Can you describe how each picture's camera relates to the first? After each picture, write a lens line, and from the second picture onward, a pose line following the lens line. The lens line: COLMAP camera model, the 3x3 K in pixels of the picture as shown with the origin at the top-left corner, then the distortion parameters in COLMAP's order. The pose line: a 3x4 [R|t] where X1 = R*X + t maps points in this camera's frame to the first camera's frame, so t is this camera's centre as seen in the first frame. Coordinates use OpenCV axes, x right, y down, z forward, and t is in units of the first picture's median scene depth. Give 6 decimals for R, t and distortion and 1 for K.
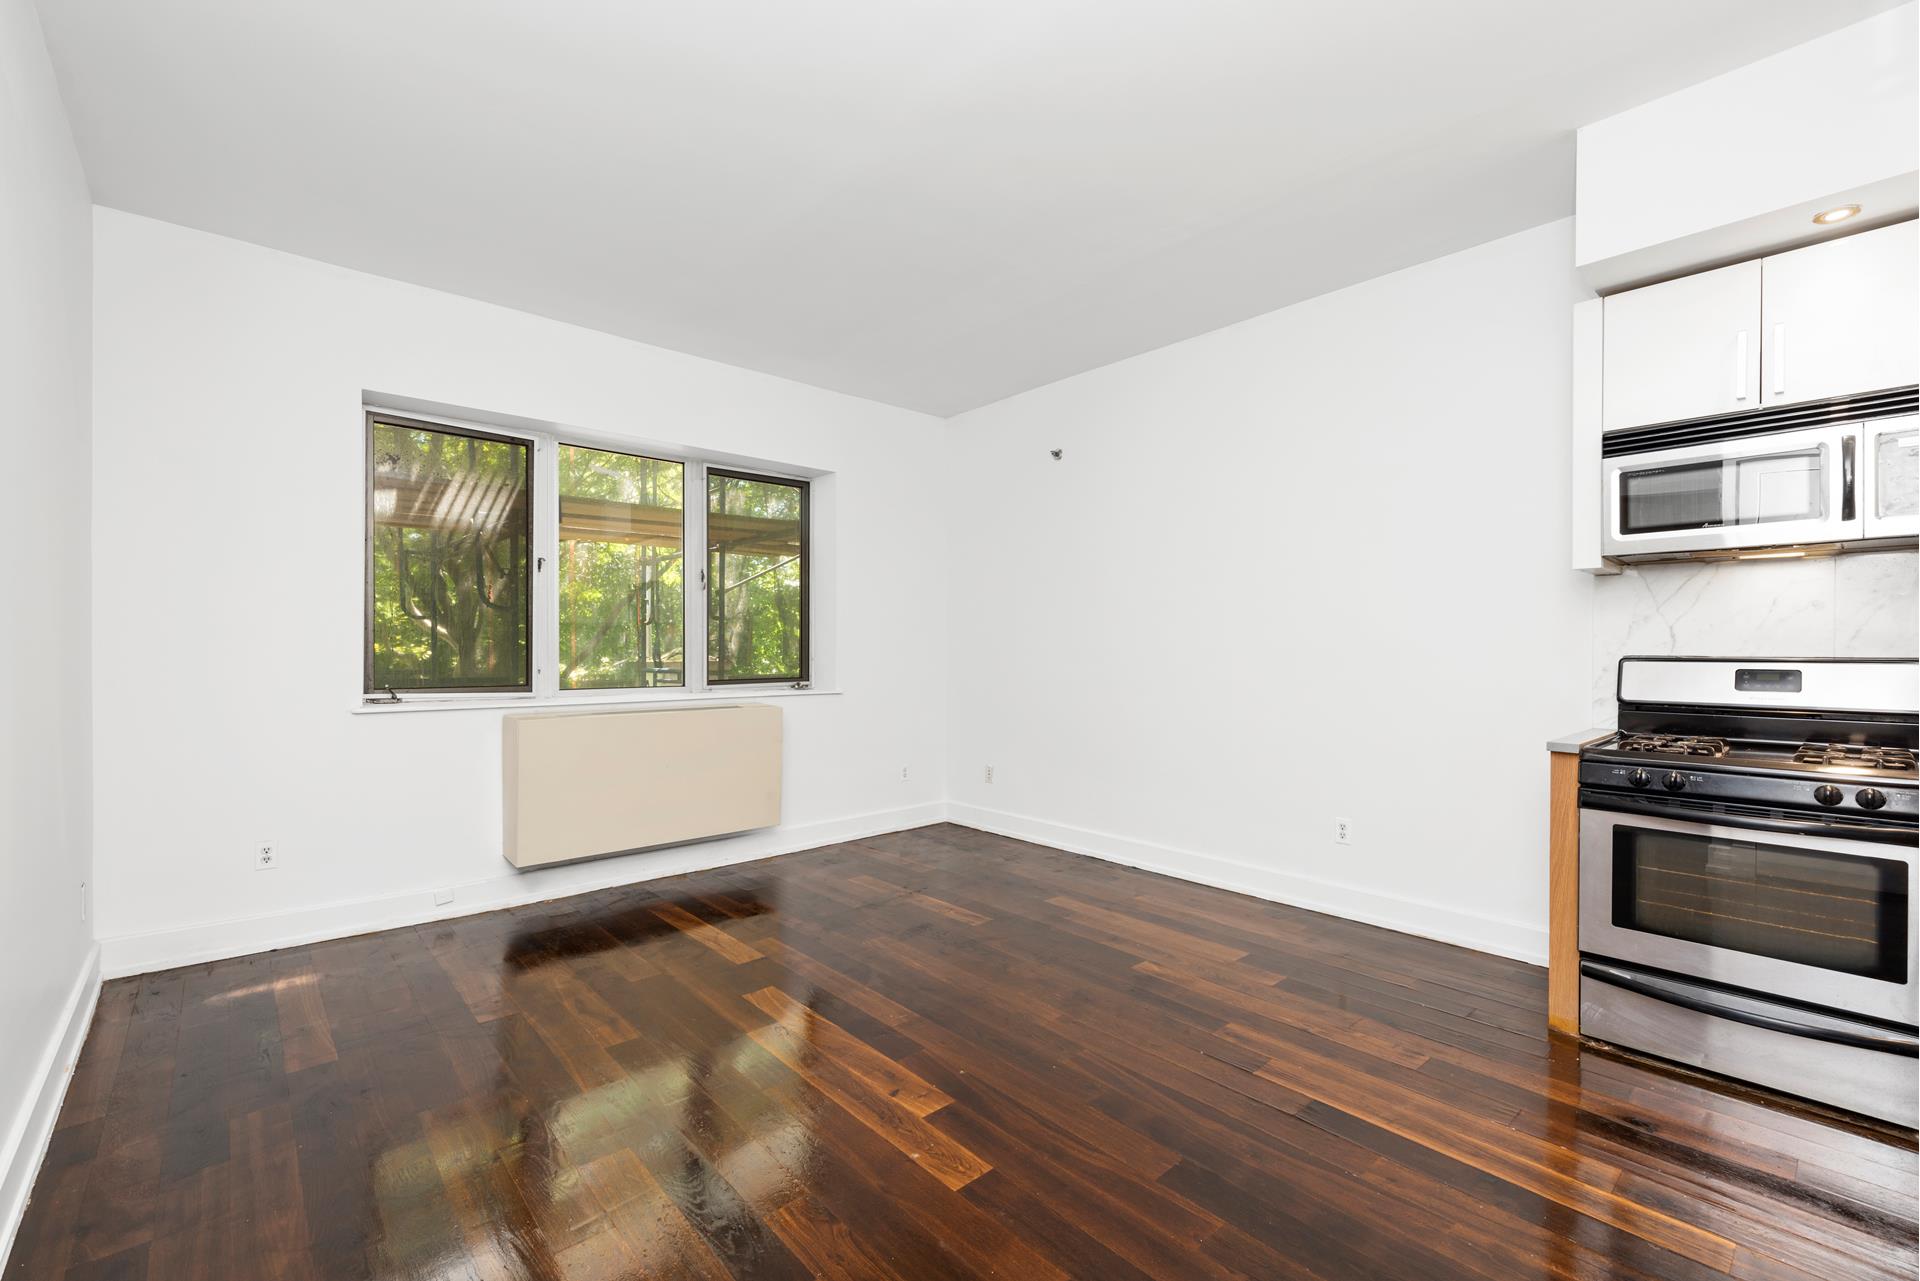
lens RADIAL K [[817.7, 0, 960.0], [0, 817.7, 640.5], [0, 0, 1]] dist [0.000206, -0.000021]
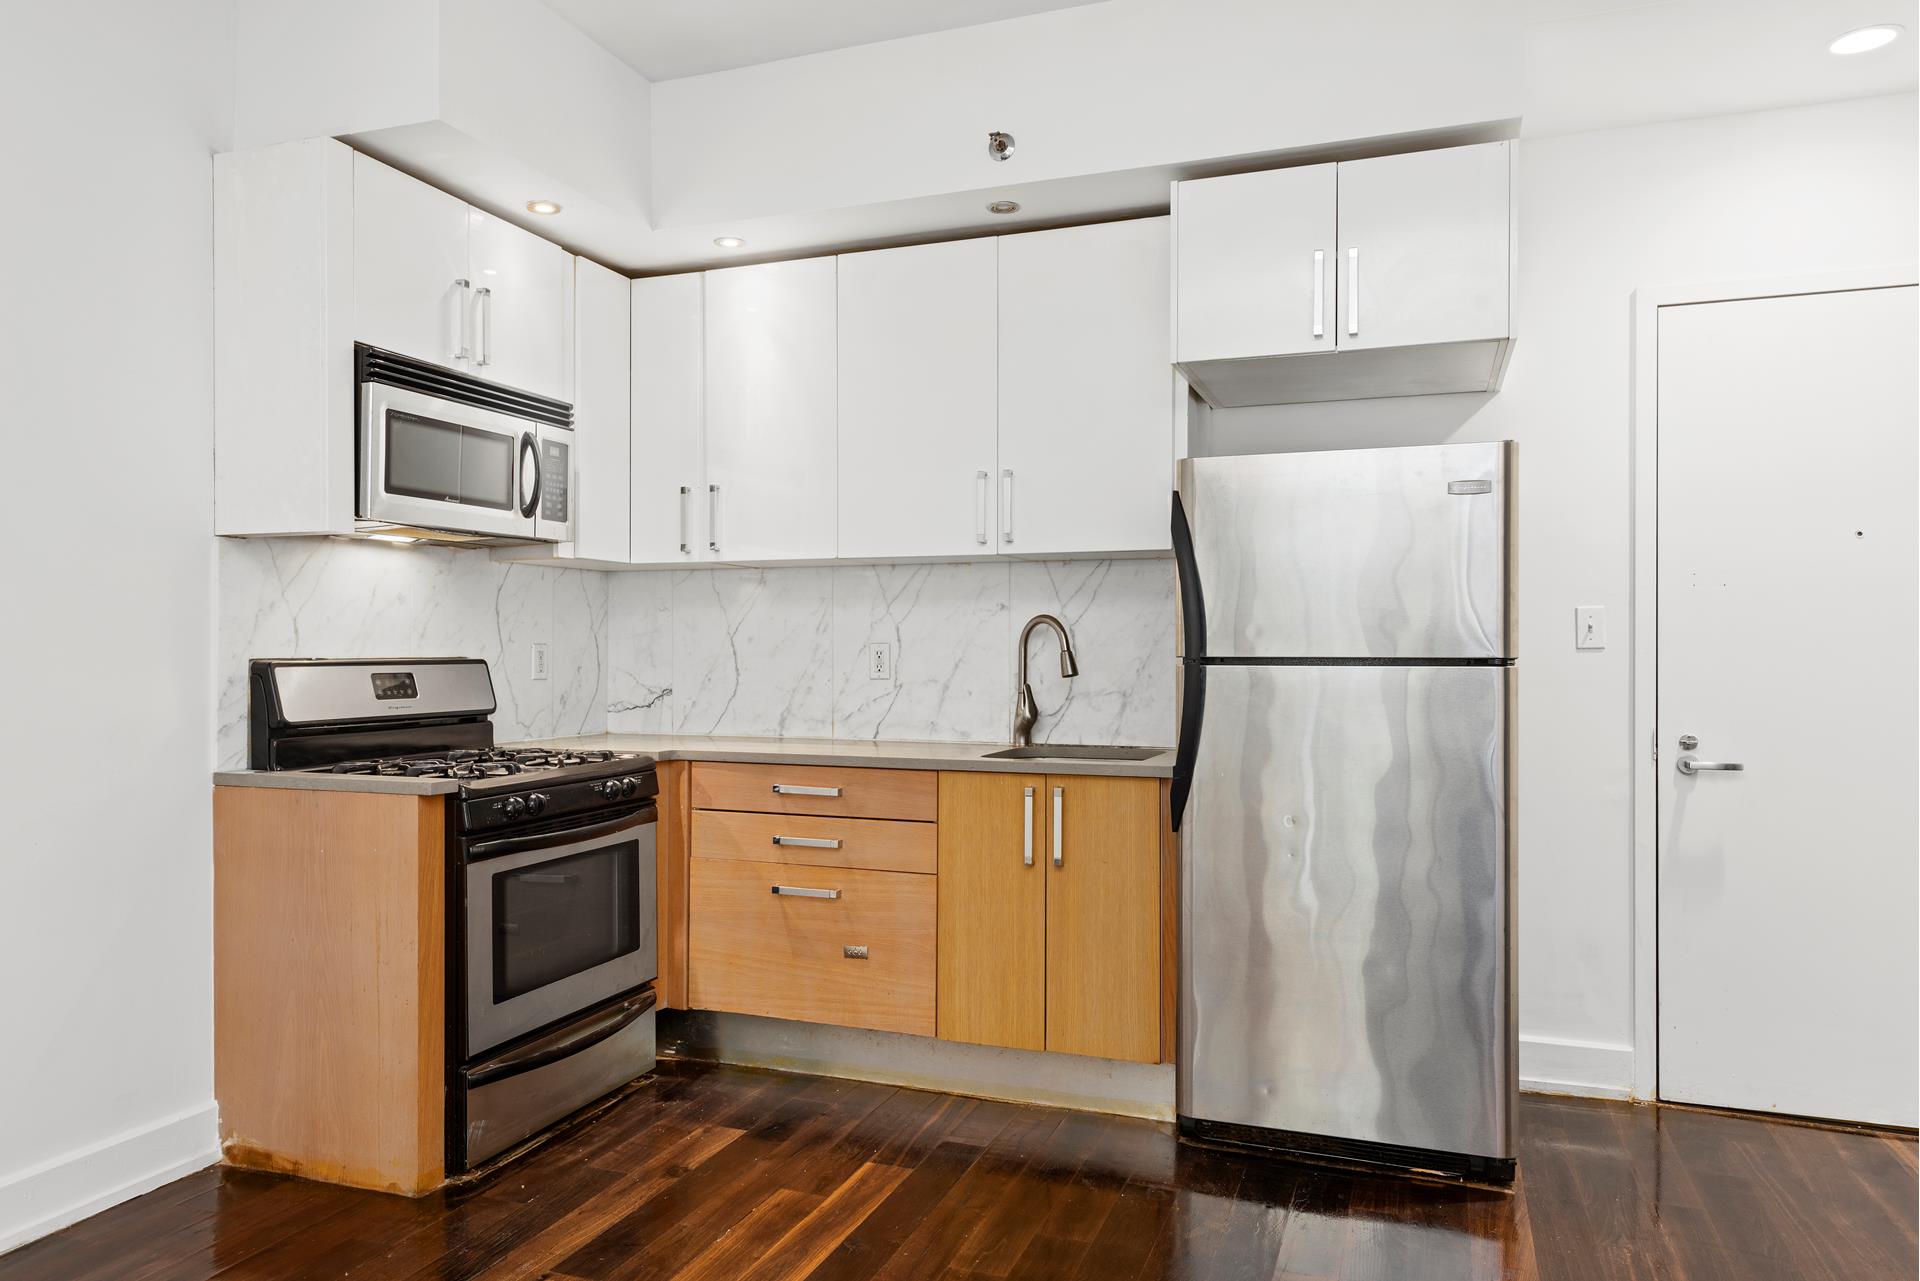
lens RADIAL K [[1261.2, 0, 964.6], [0, 1261.2, 647.7], [0, 0, 1]] dist [0.010264, 0.000413]
pose [[-0.466465, -0.007016, 0.884512, -0.333810], [-0.007884, 0.999962, 0.003774, 0.000149], [-0.884504, -0.005213, -0.466503, 0.822777]]
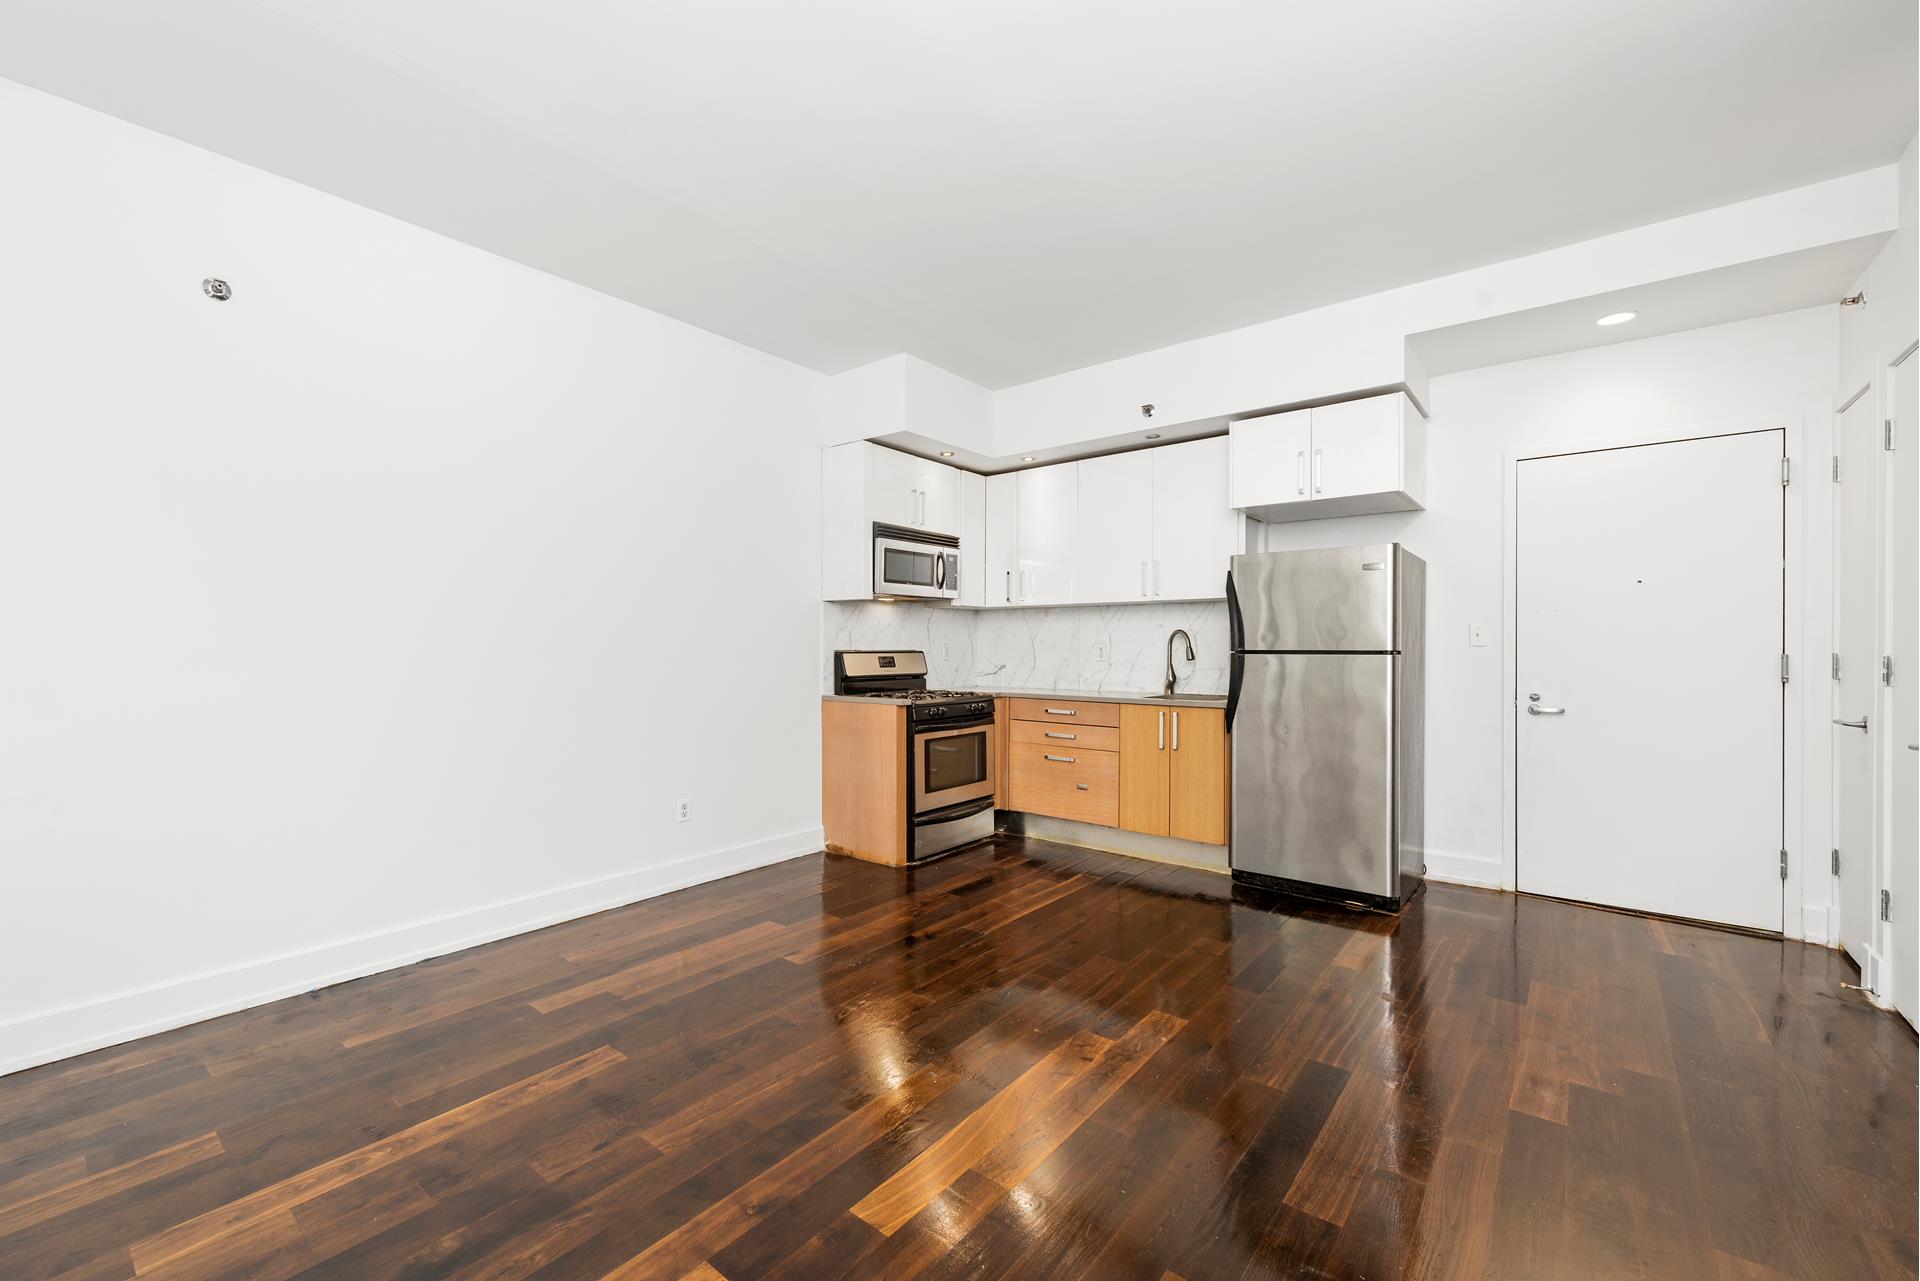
lens RADIAL K [[774.8, 0, 960.0], [0, 774.8, 640.5], [0, 0, 1]] dist [0.000282, 0.000018]
pose [[-0.162860, 0.001251, 0.986648, -0.684176], [-0.006075, 0.999979, -0.002271, -0.000202], [-0.986631, -0.006363, -0.162849, 0.855552]]
